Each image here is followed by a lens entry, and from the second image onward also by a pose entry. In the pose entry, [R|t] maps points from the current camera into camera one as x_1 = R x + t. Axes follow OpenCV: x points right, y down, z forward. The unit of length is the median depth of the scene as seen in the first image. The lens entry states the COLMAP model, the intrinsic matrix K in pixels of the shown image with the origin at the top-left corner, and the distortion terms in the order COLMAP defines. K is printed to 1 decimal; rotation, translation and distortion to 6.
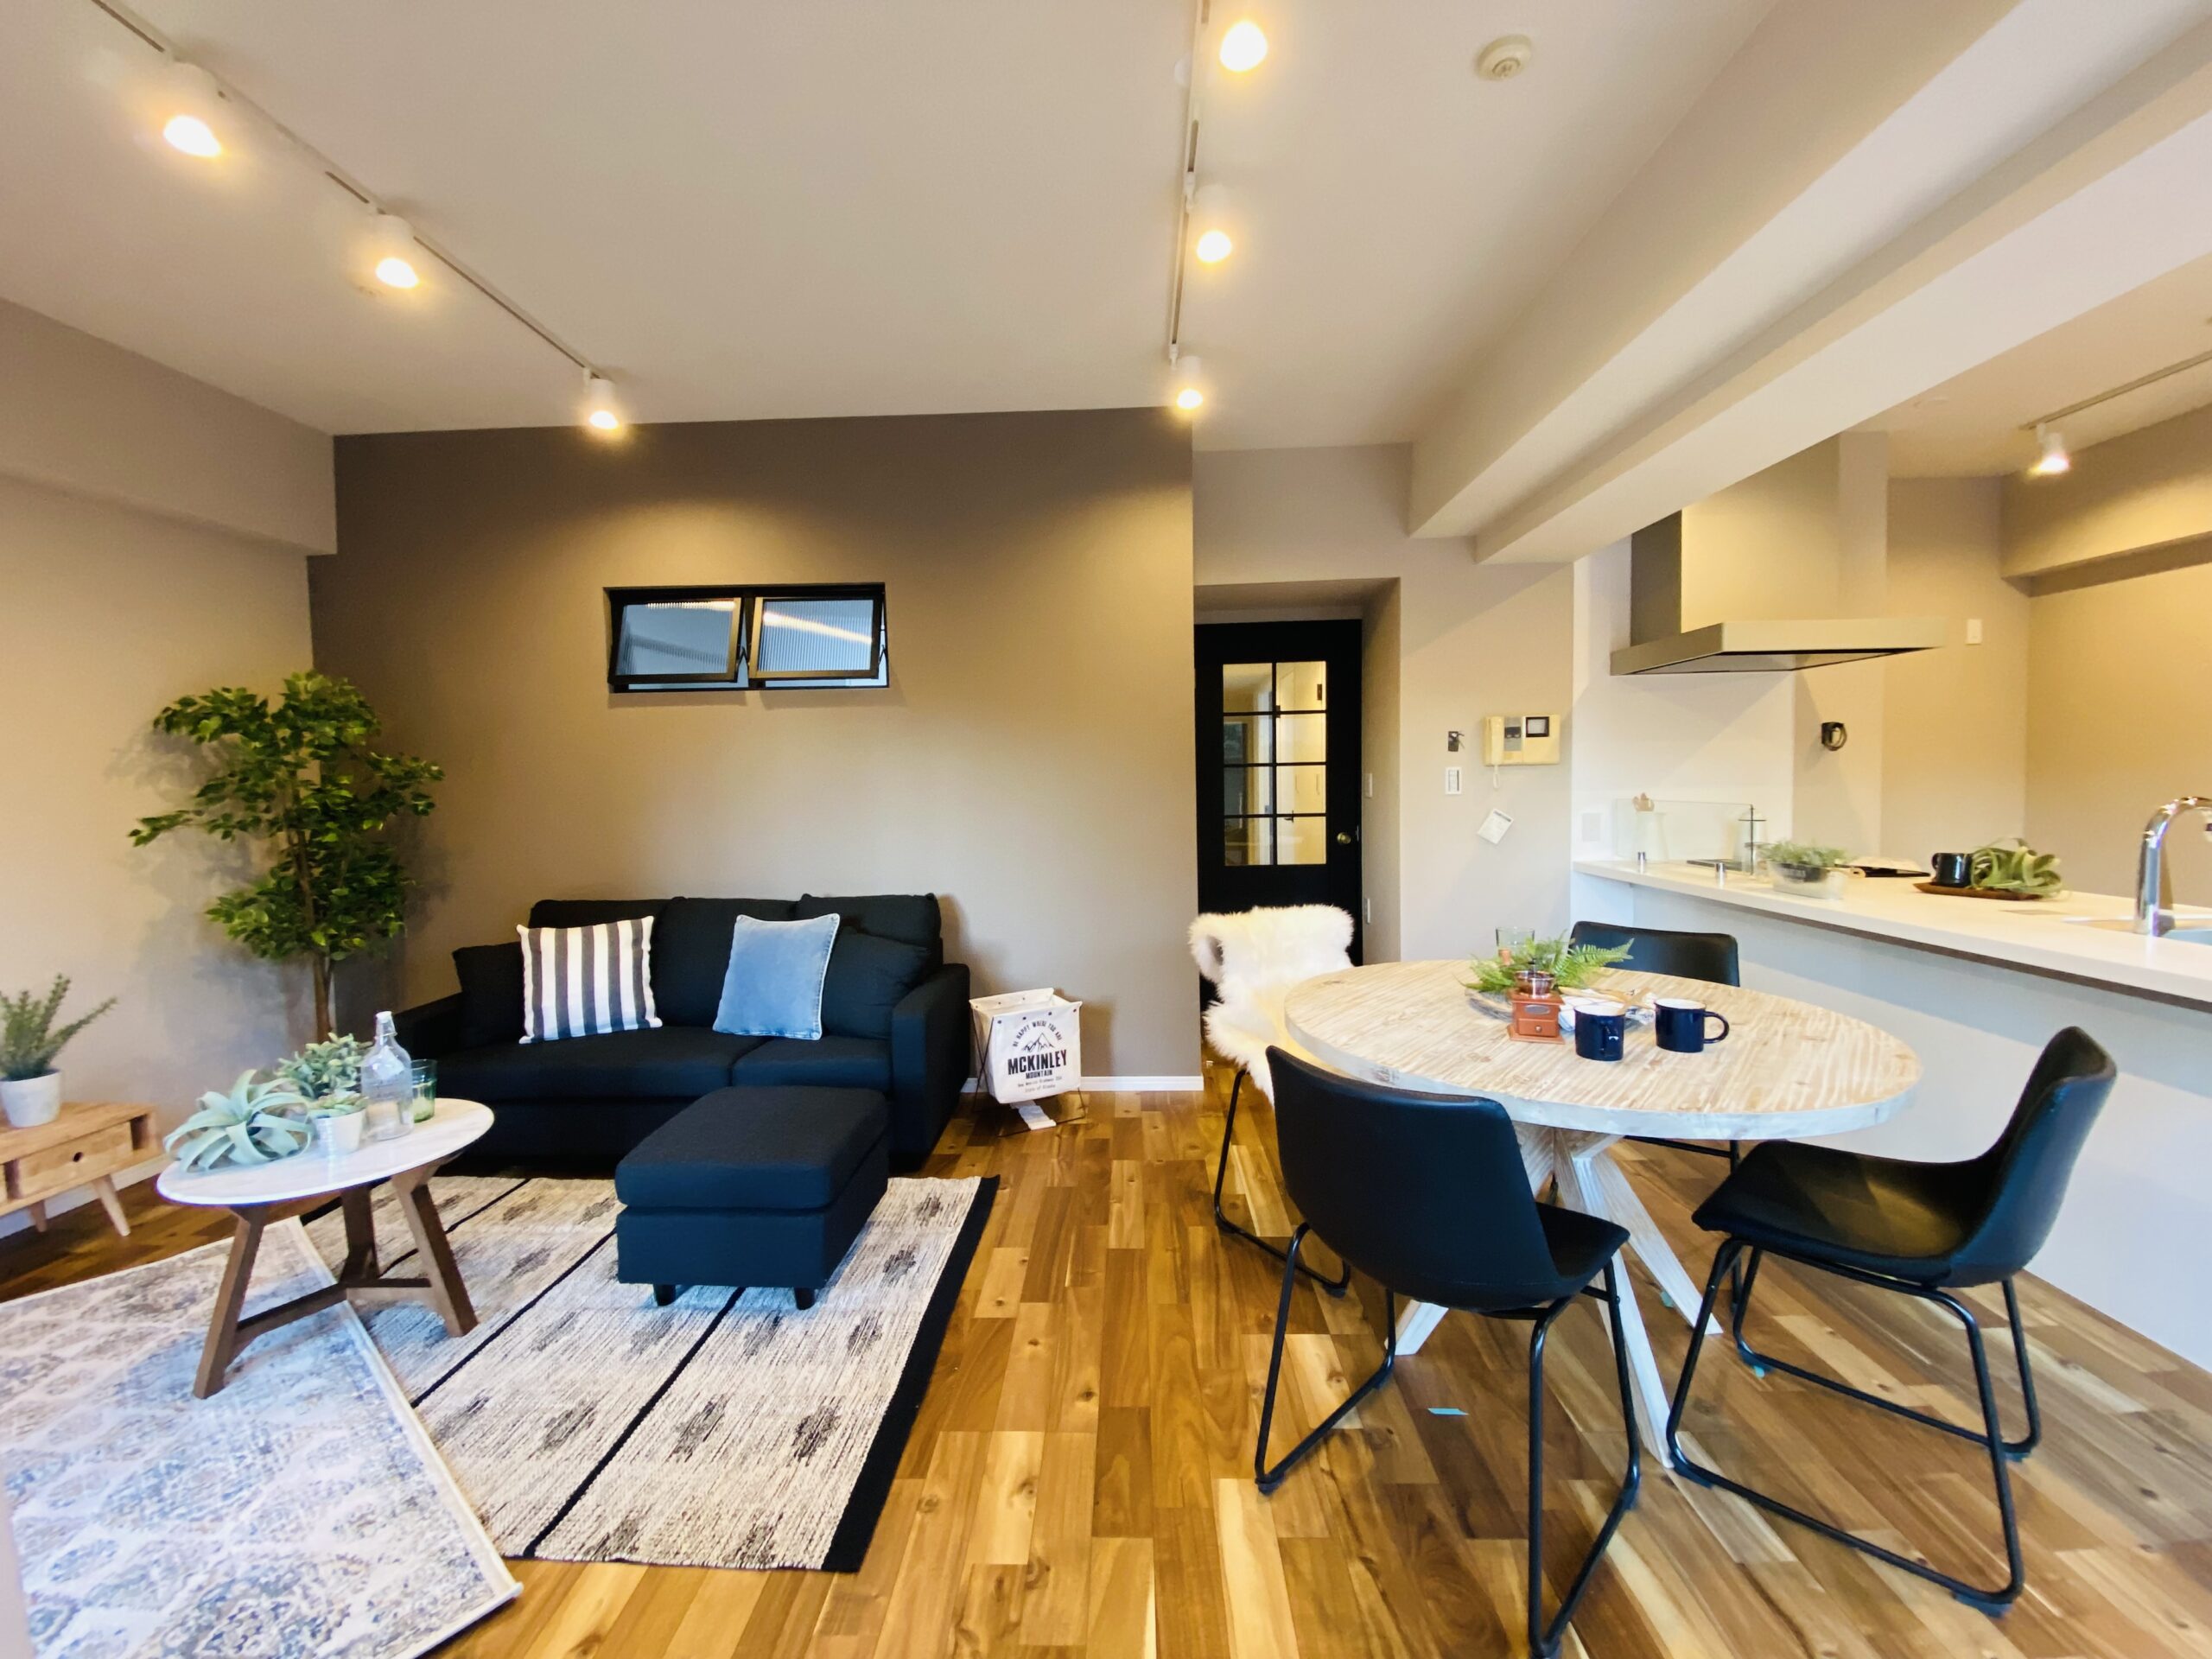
lens RADIAL K [[900.3, 0, 1109.2], [0, 900.3, 833.2], [0, 0, 1]] dist [-0.017717, -0.000129]
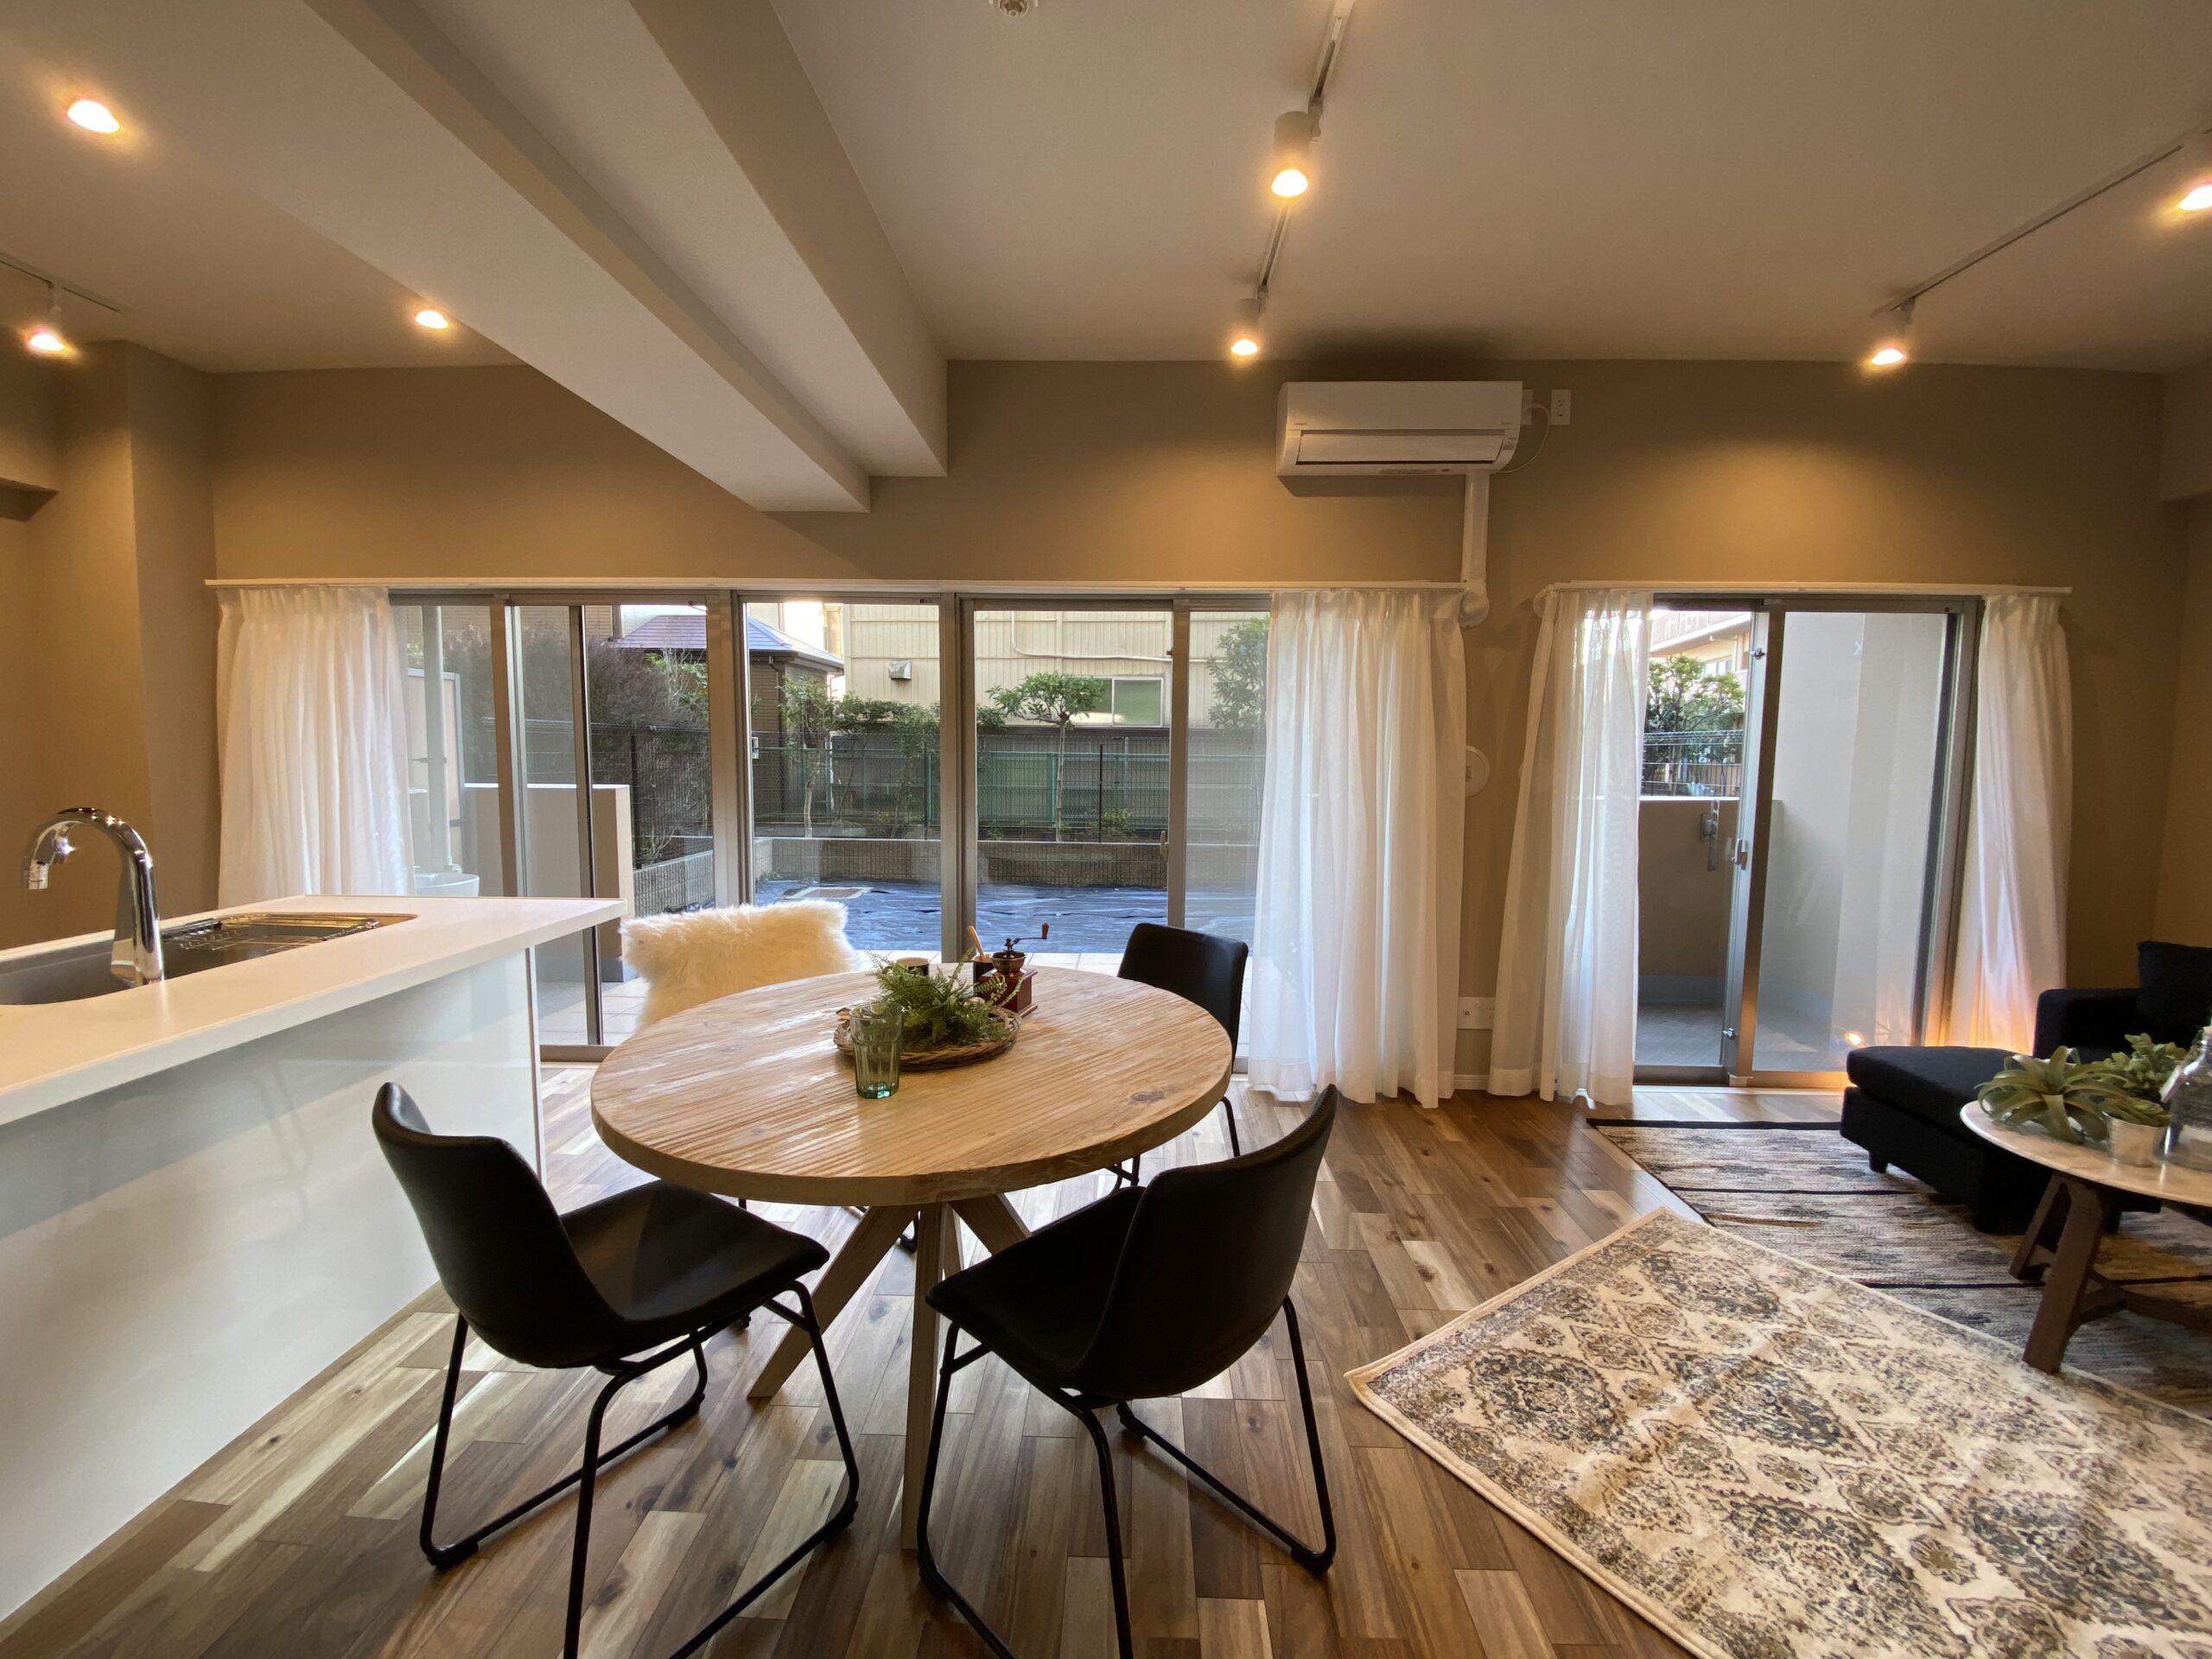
lens RADIAL K [[900.5, 0, 1100.0], [0, 900.5, 829.4], [0, 0, 1]] dist [0.019416, -0.019123]
pose [[-0.999876, 0.014755, 0.005542, 0.206235], [0.015395, 0.989643, 0.142723, -0.088695], [-0.003379, 0.142790, -0.989747, 1.166064]]
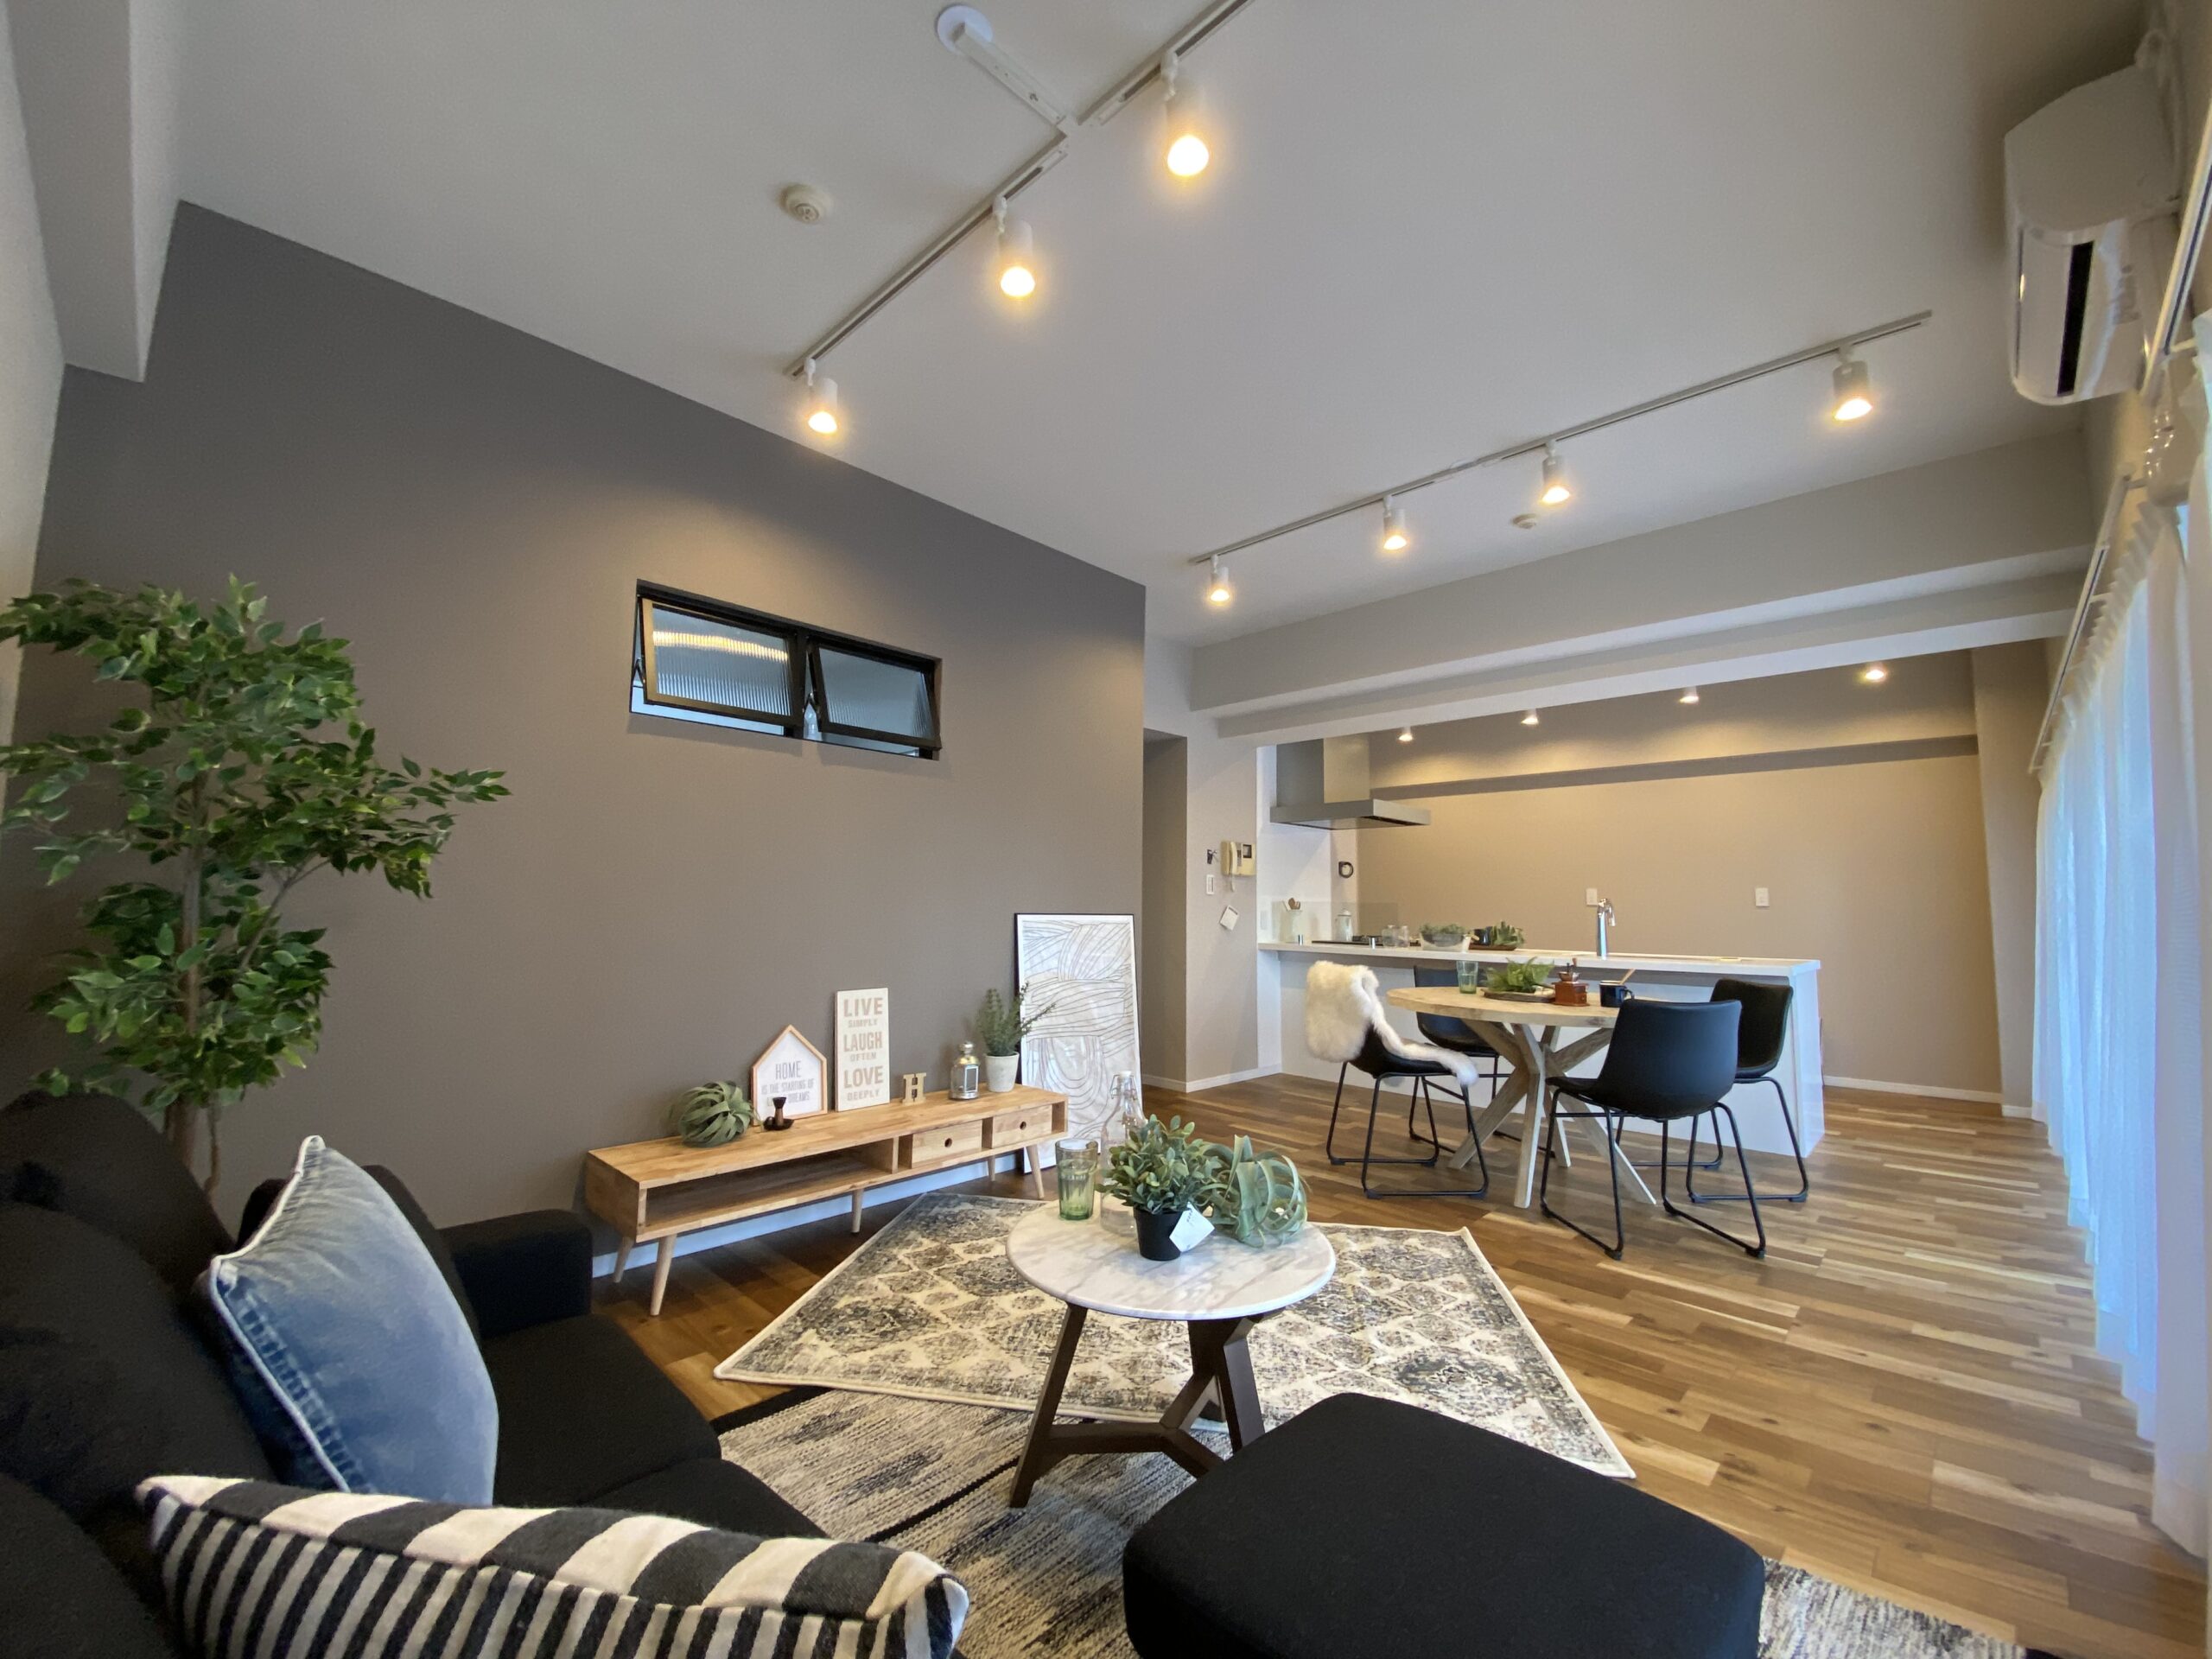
lens RADIAL K [[900.5, 0, 1100.0], [0, 900.5, 829.4], [0, 0, 1]] dist [0.019416, -0.019123]
pose [[0.677005, 0.094147, 0.729932, -0.954920], [0.012091, 0.990228, -0.138934, 0.061323], [-0.735880, 0.102884, 0.669250, 0.227870]]
